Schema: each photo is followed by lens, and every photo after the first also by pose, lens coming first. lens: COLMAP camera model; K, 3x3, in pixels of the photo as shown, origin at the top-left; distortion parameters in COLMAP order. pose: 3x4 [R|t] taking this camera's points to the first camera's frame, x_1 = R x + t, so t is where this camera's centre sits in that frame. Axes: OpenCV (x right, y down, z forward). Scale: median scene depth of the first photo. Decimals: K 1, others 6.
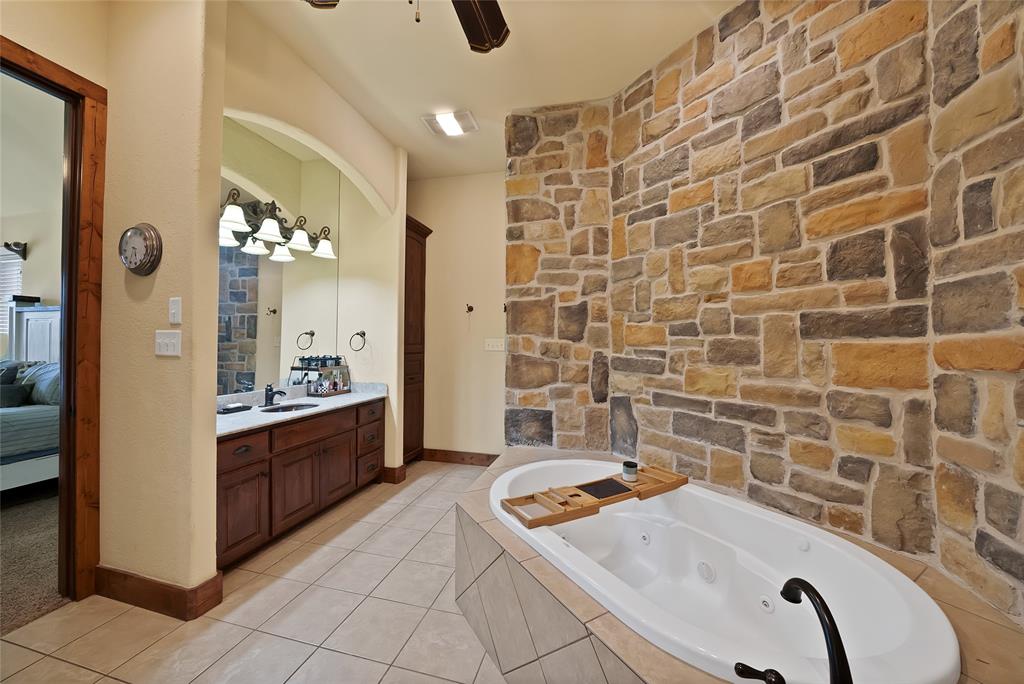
lens RADIAL K [[370.0, 0, 510.0], [0, 370.0, 341.5], [0, 0, 1]] dist [-0.004895, -0.000345]
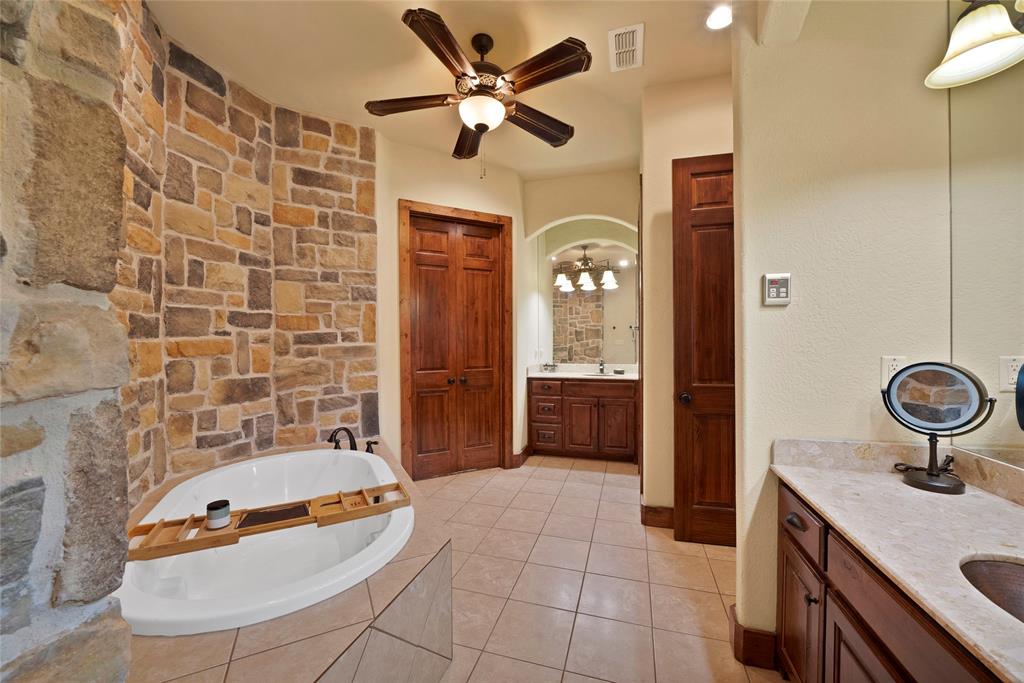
lens RADIAL K [[370.0, 0, 516.5], [0, 370.0, 343.6], [0, 0, 1]] dist [-0.004895, -0.000345]
pose [[-0.999345, -0.007340, 0.035436, -0.468721], [-0.007523, 0.999959, -0.005054, 0.007202], [-0.035397, -0.005317, -0.999359, 2.742015]]
